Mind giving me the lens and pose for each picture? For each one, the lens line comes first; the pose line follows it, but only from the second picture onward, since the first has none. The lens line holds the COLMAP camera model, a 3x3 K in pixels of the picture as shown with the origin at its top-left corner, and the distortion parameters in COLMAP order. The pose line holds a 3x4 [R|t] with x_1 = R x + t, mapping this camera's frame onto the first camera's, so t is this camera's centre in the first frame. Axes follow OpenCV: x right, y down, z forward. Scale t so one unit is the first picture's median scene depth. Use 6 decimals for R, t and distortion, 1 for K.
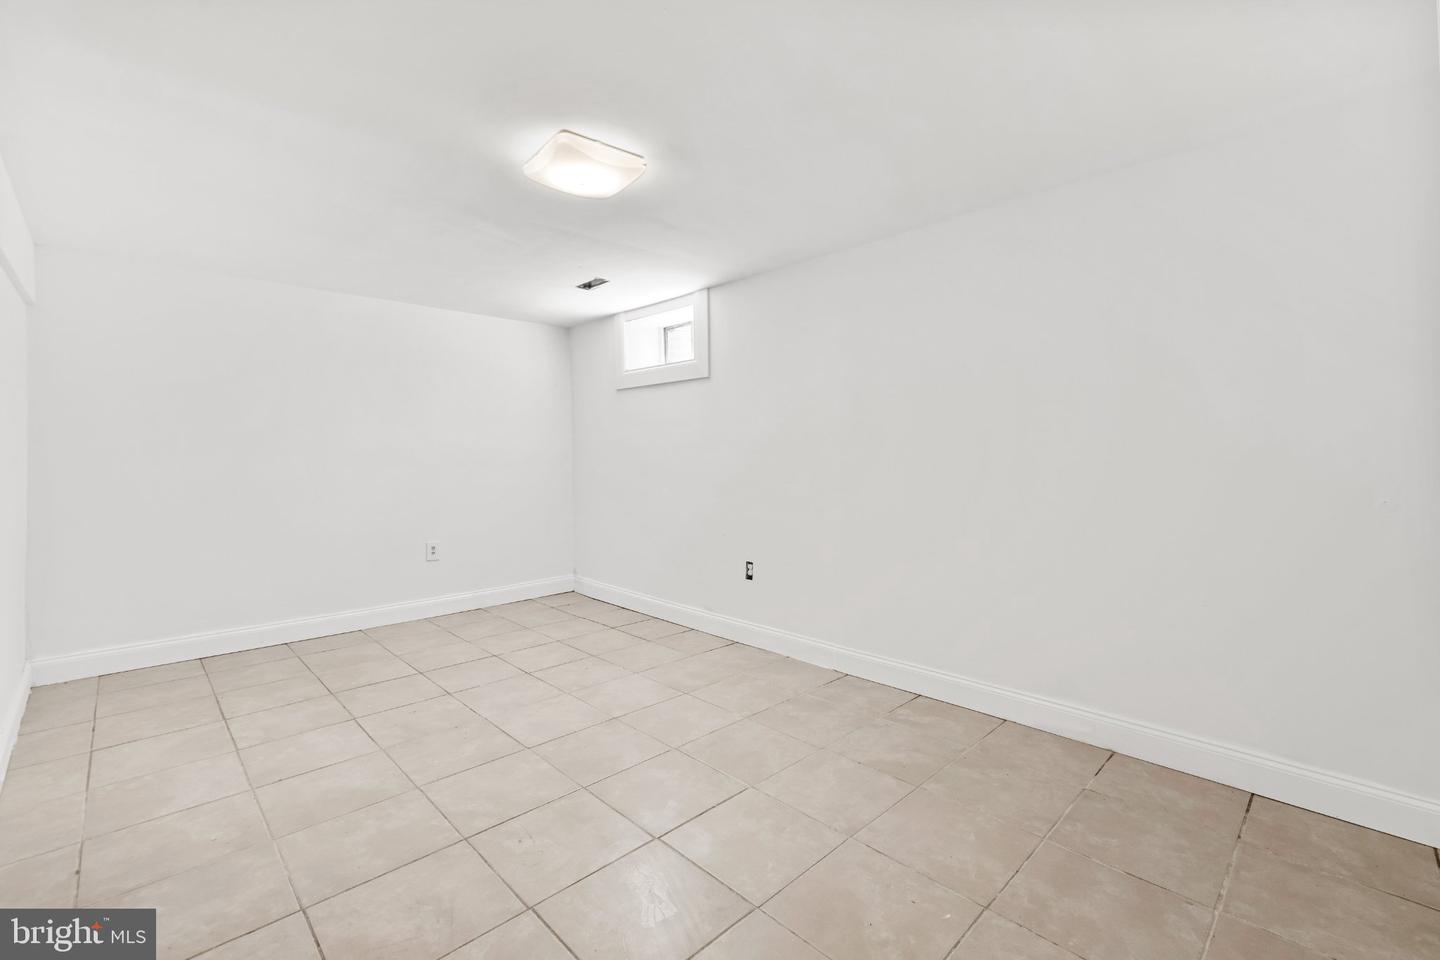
lens RADIAL K [[619.0, 0, 723.3], [0, 619.0, 454.1], [0, 0, 1]] dist [0.000901, -0.000103]
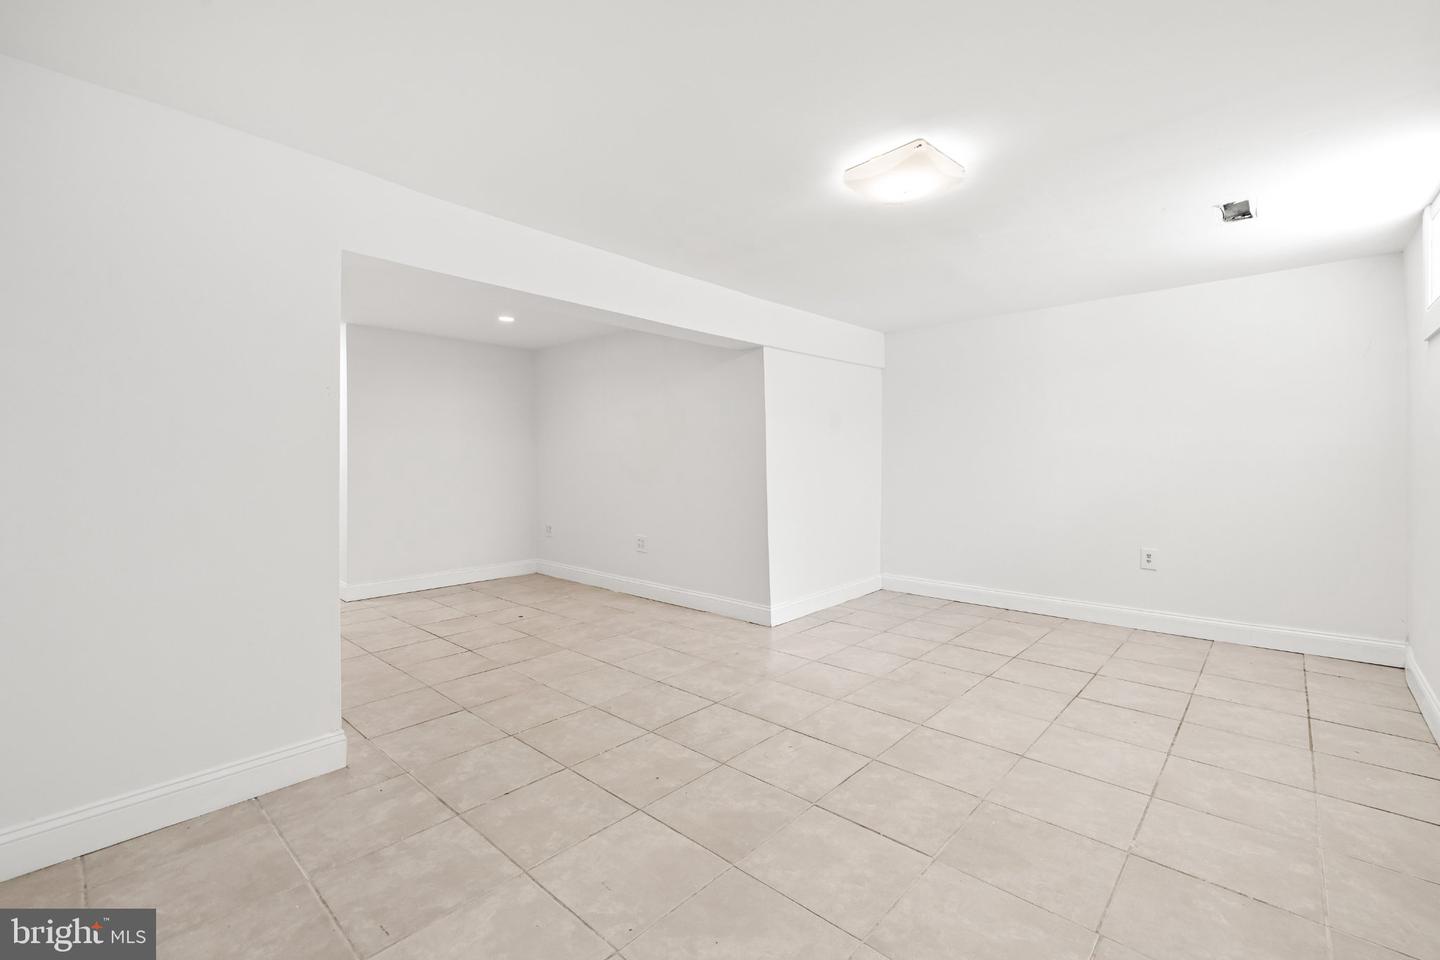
lens RADIAL K [[610.5, 0, 723.9], [0, 610.5, 474.5], [0, 0, 1]] dist [-0.001466, -0.000286]
pose [[0.058252, 0.027746, -0.997916, 0.564166], [0.007069, 0.999577, 0.028205, 0.002332], [0.998277, -0.008697, 0.058031, 0.466136]]
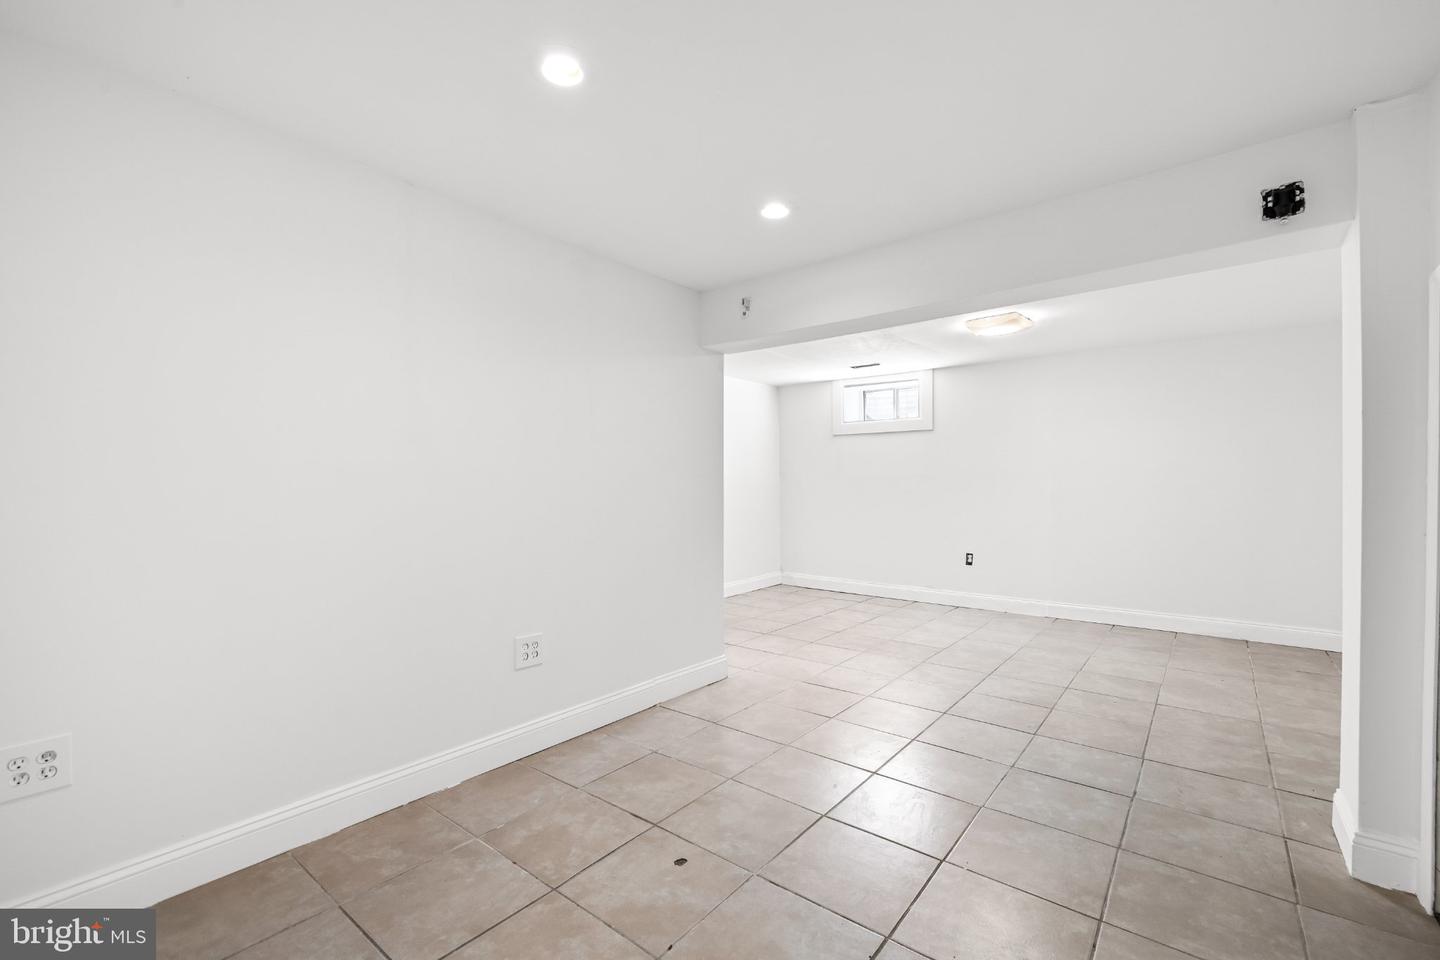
lens RADIAL K [[623.3, 0, 702.6], [0, 623.3, 482.3], [0, 0, 1]] dist [-0.001402, -0.000496]
pose [[0.994805, 0.001340, 0.101793, -0.925796], [-0.001557, 0.999997, 0.002052, -0.001635], [-0.101789, -0.002200, 0.994804, -0.543535]]
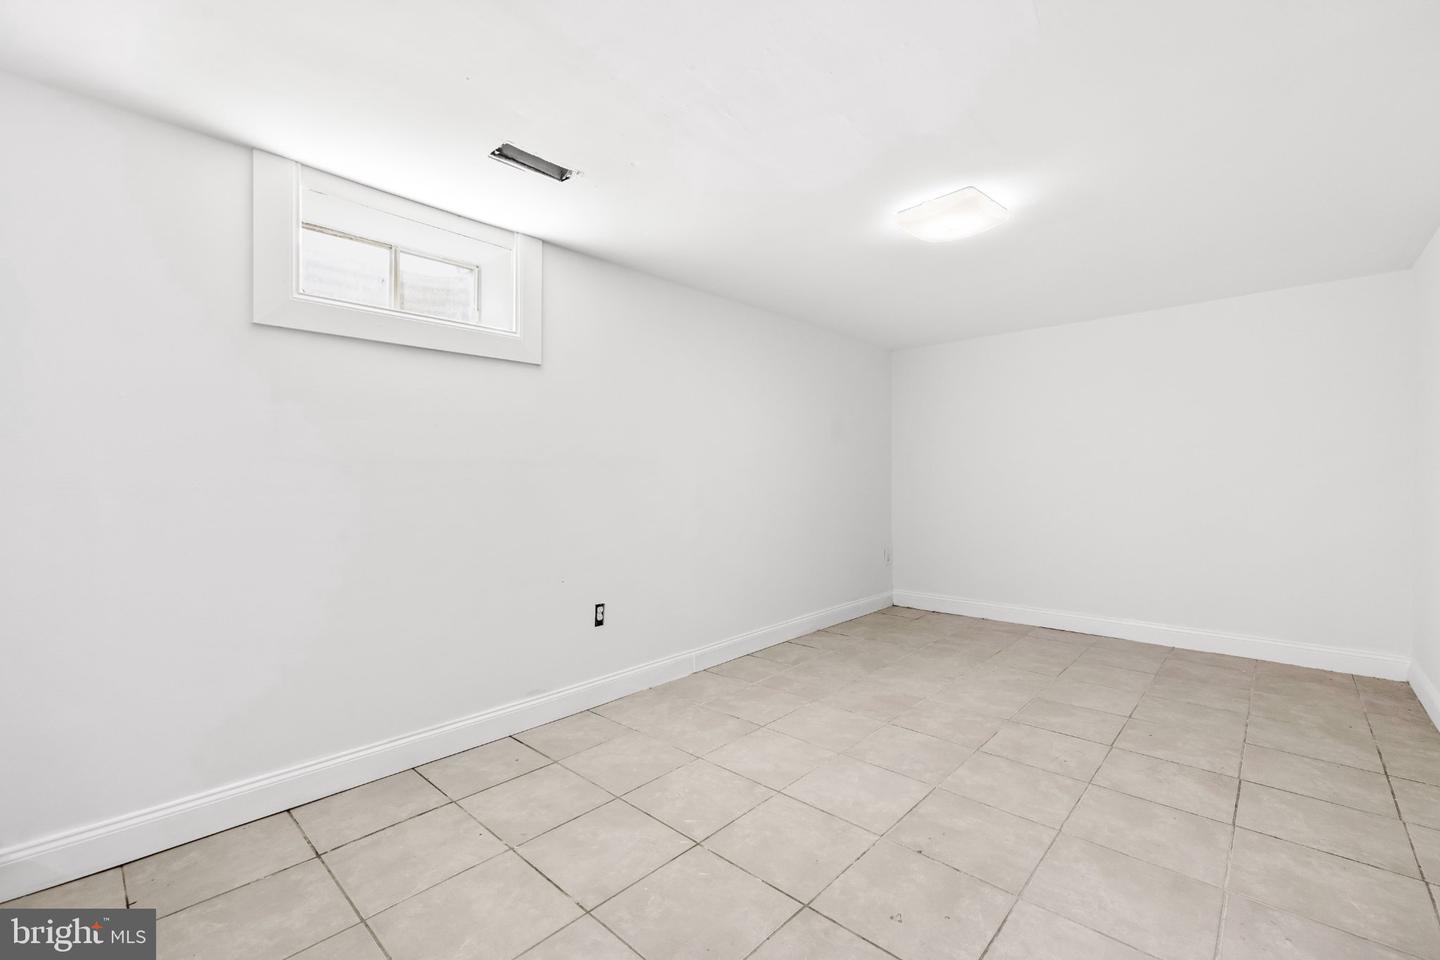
lens RADIAL K [[610.5, 0, 723.9], [0, 610.5, 474.5], [0, 0, 1]] dist [-0.001466, -0.000286]
pose [[-0.052568, 0.006746, 0.998595, -0.949807], [0.002954, 0.999974, -0.006600, 0.008943], [-0.998613, 0.002603, -0.052587, 1.066496]]
